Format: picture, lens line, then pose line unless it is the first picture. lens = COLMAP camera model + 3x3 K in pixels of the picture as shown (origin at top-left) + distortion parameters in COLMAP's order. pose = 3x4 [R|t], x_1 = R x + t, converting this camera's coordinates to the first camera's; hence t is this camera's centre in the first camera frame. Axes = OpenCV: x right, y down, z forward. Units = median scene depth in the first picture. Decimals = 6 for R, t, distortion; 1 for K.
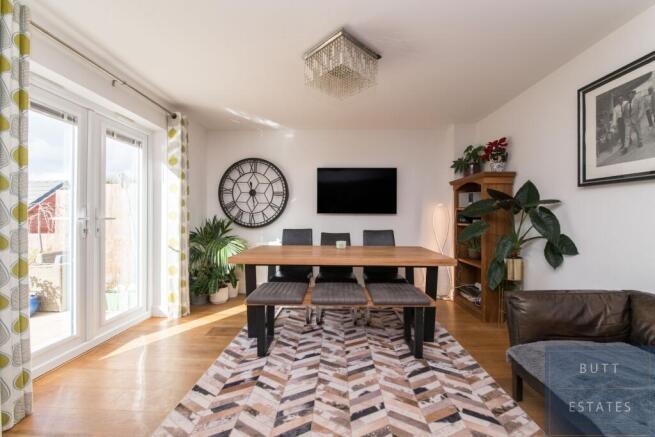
lens RADIAL K [[259.4, 0, 326.9], [0, 259.4, 214.6], [0, 0, 1]] dist [-0.011894, -0.000694]
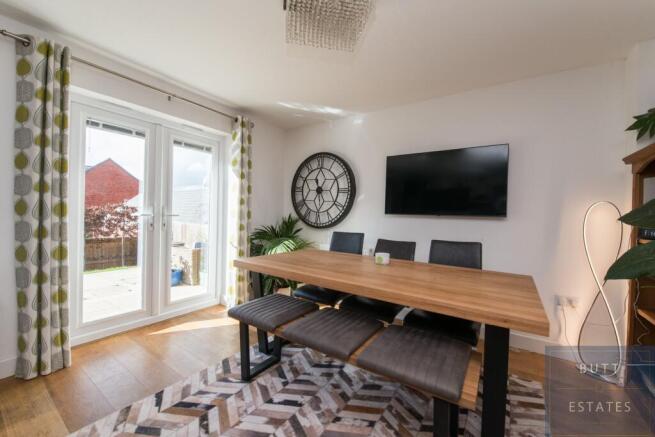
lens RADIAL K [[259.4, 0, 327.9], [0, 259.4, 214.9], [0, 0, 1]] dist [-0.011894, -0.000694]
pose [[0.843440, 0.020113, -0.536846, 0.358041], [-0.017106, 0.999798, 0.010582, -0.010633], [0.536951, 0.000257, 0.843614, 0.360226]]
